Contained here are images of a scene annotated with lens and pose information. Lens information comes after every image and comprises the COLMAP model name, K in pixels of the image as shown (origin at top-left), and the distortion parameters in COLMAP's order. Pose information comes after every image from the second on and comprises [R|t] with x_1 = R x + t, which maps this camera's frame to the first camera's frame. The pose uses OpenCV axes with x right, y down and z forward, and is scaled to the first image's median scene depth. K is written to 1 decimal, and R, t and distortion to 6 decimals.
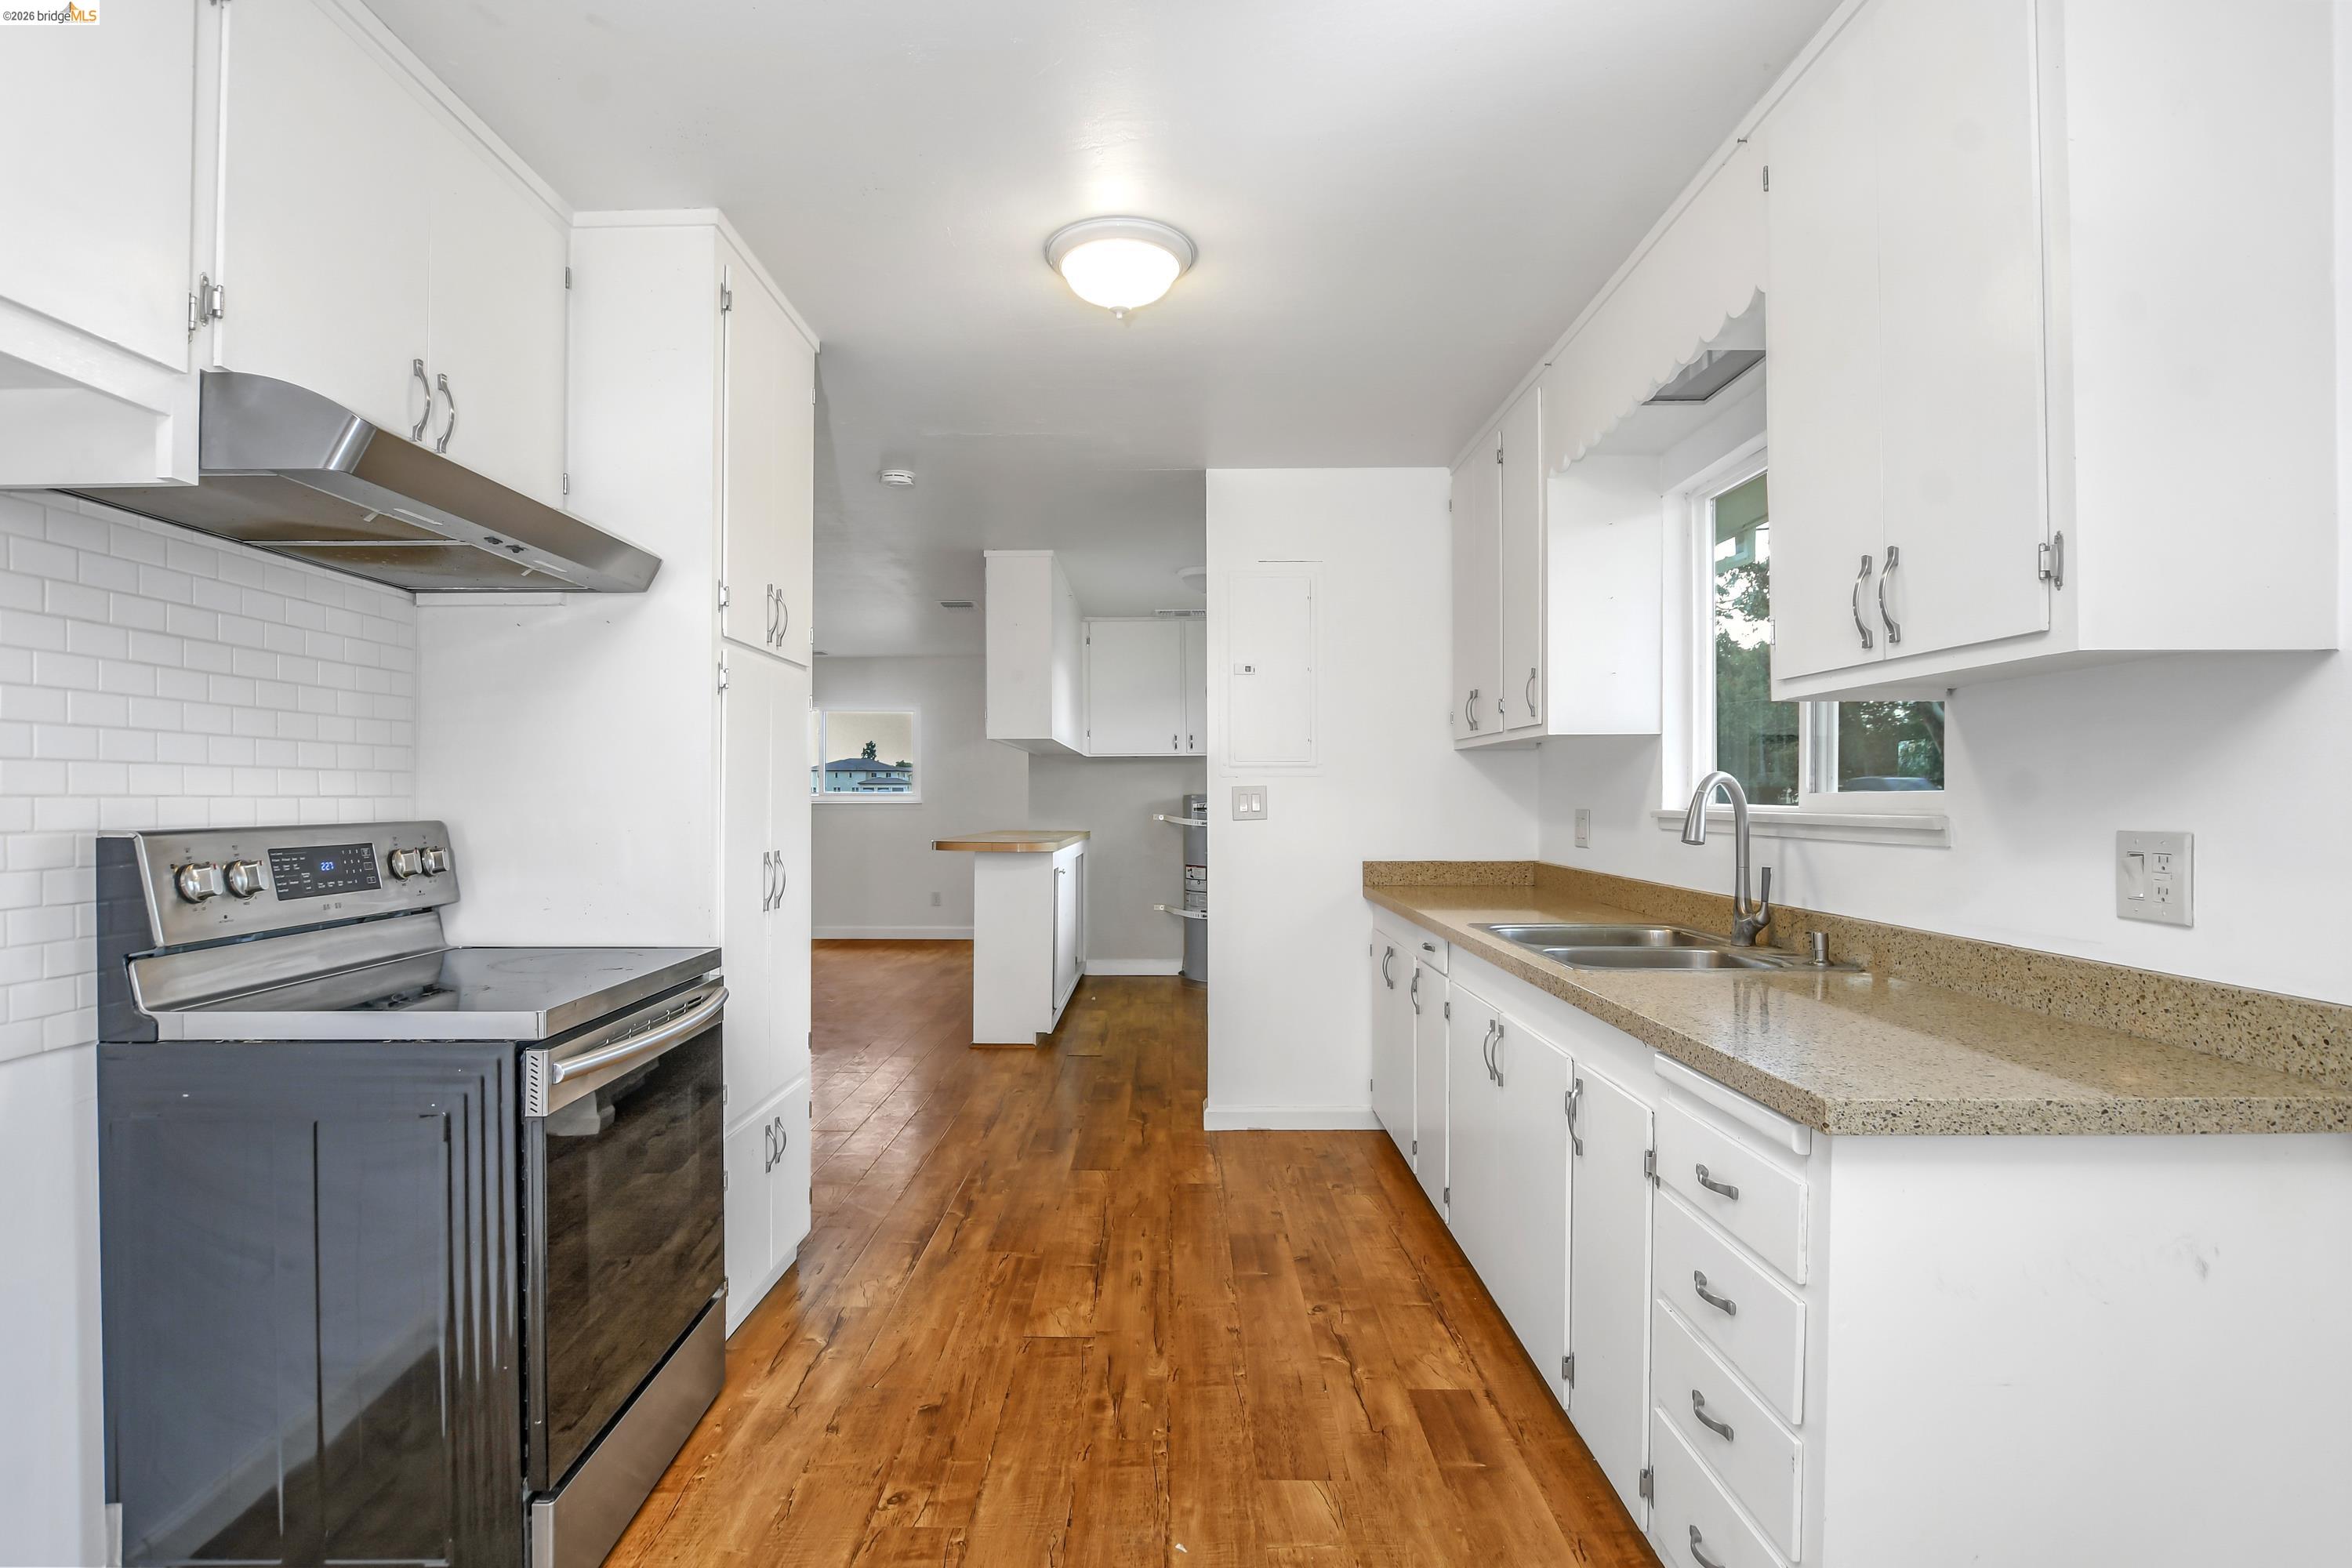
lens RADIAL K [[1165.4, 0, 1174.6], [0, 1165.4, 805.2], [0, 0, 1]] dist [-0.017725, 0.000615]
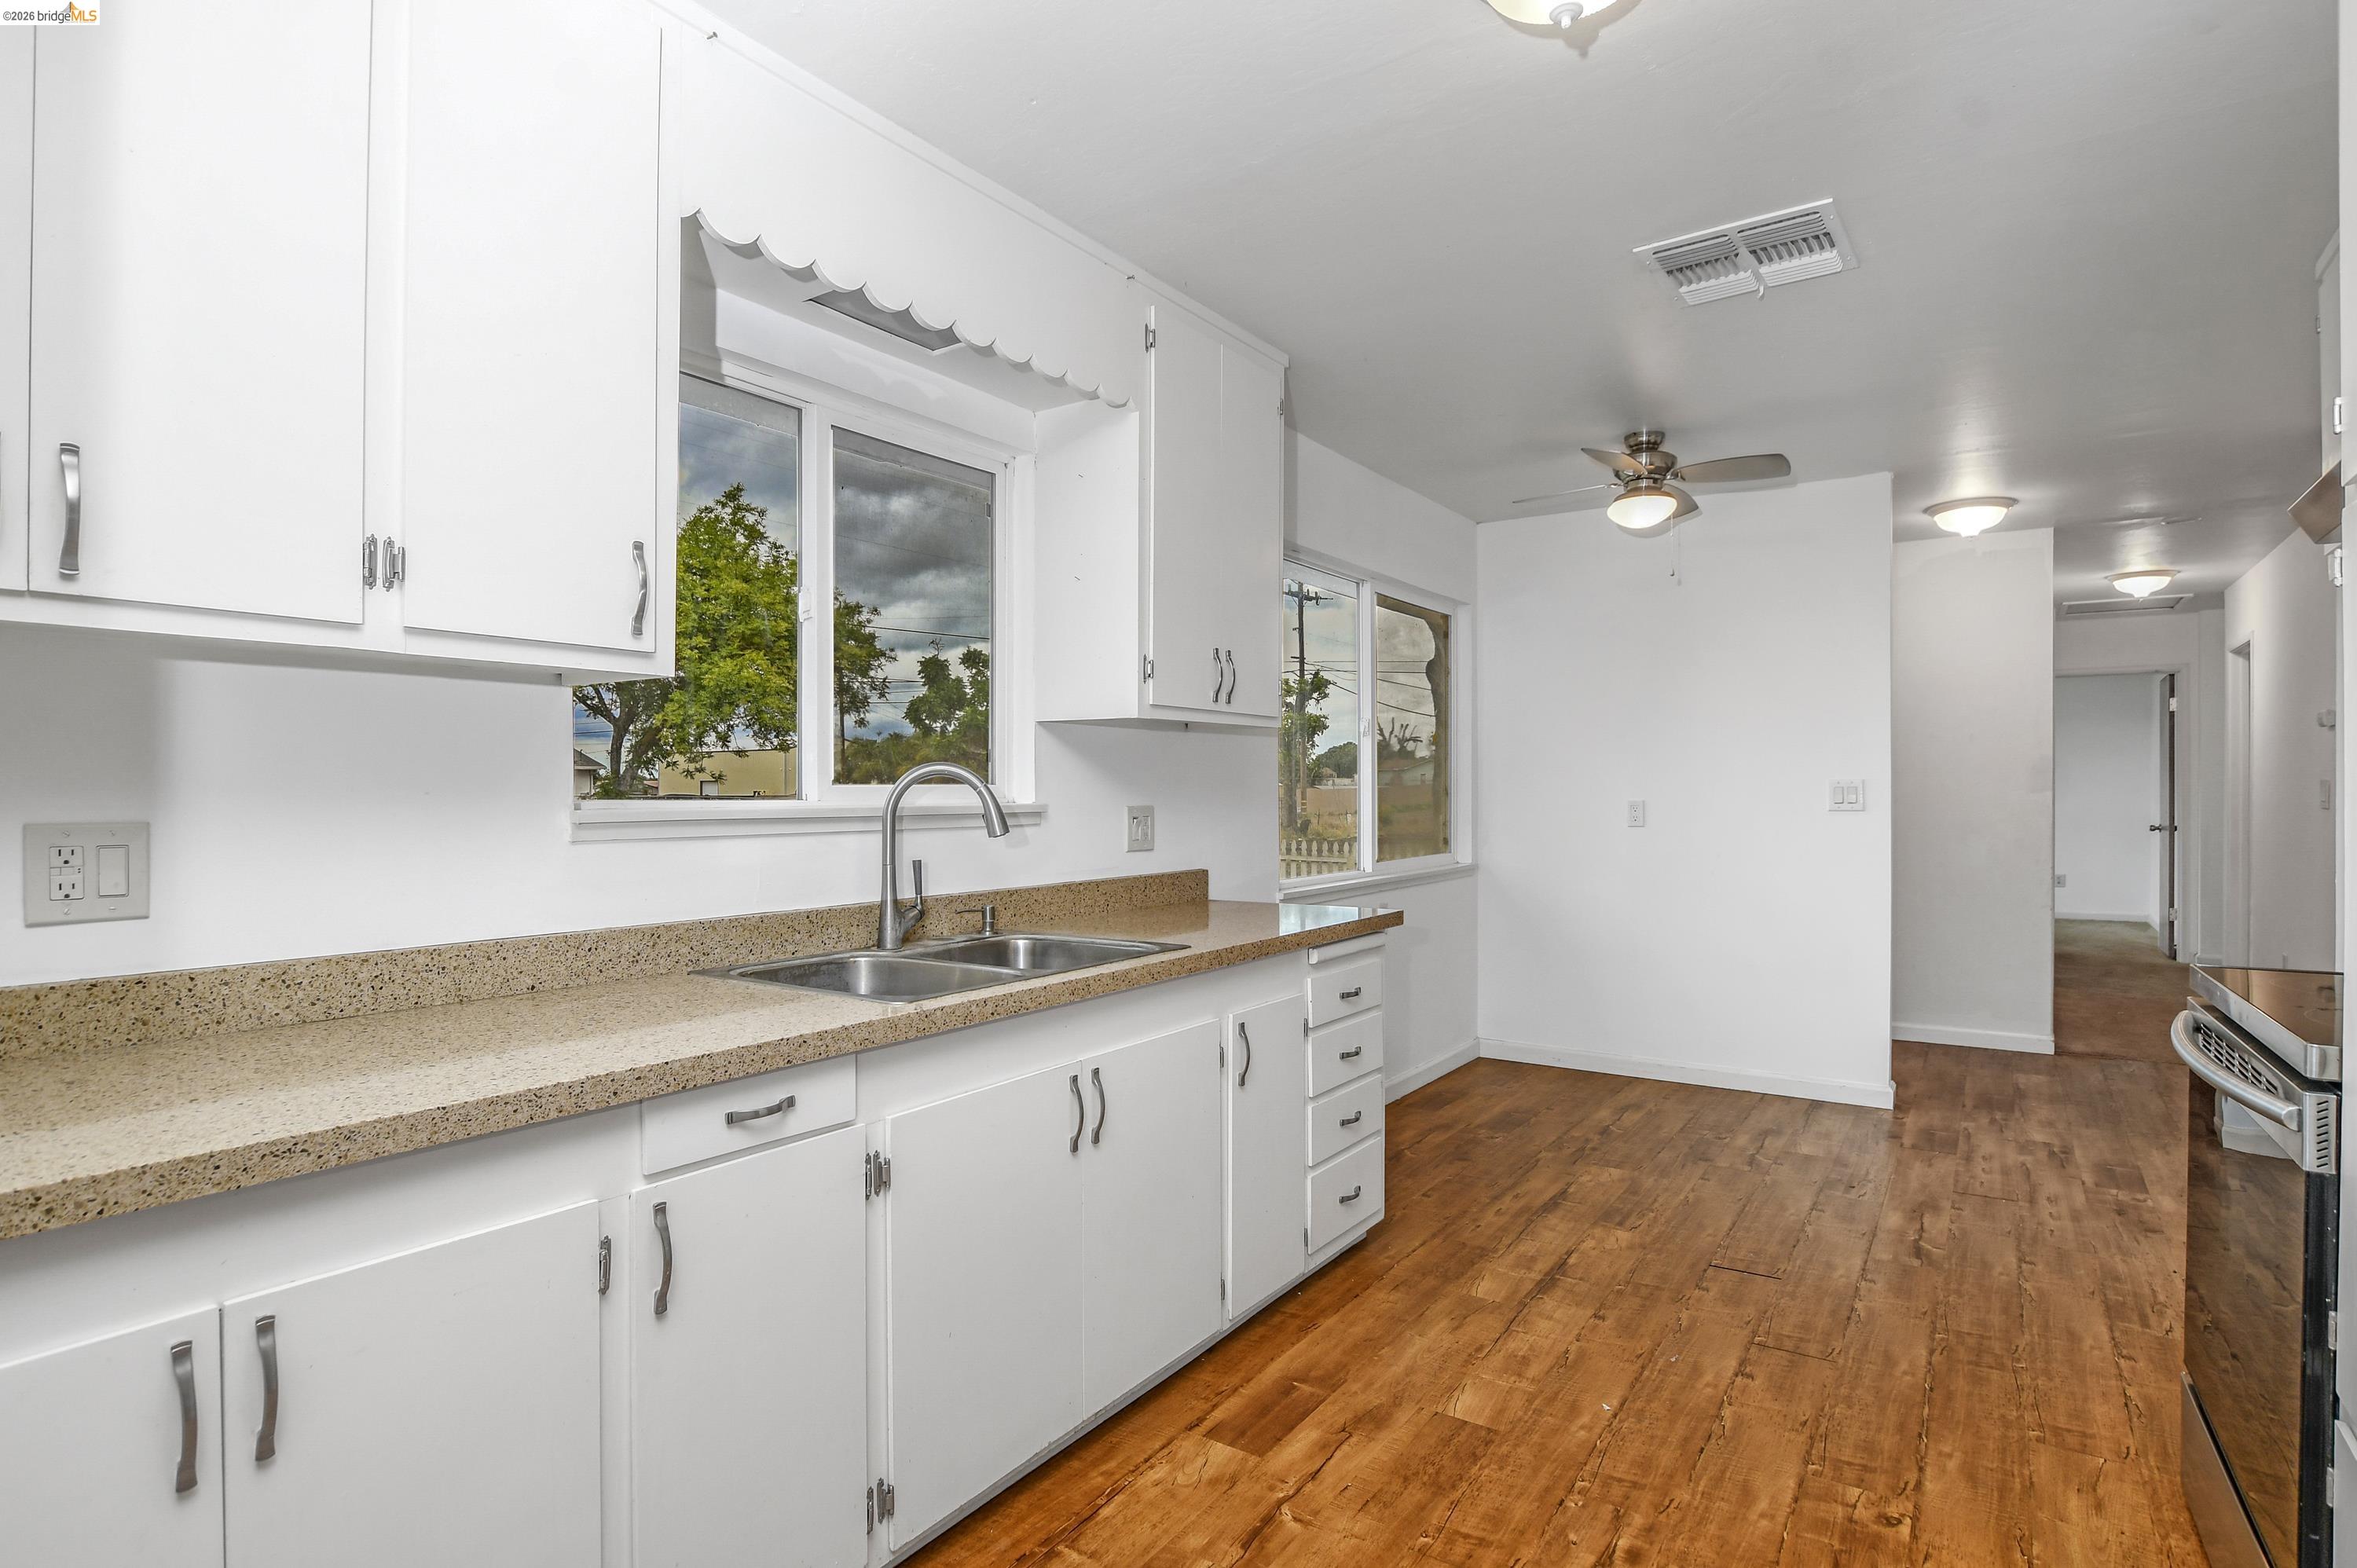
lens RADIAL K [[1126.8, 0, 1178.5], [0, 1126.8, 784.0], [0, 0, 1]] dist [-0.018850, 0.000052]
pose [[-0.809621, 0.004098, 0.586939, -0.238545], [0.005470, 0.999985, 0.000563, -0.010909], [-0.586928, 0.003666, -0.809631, 1.638428]]
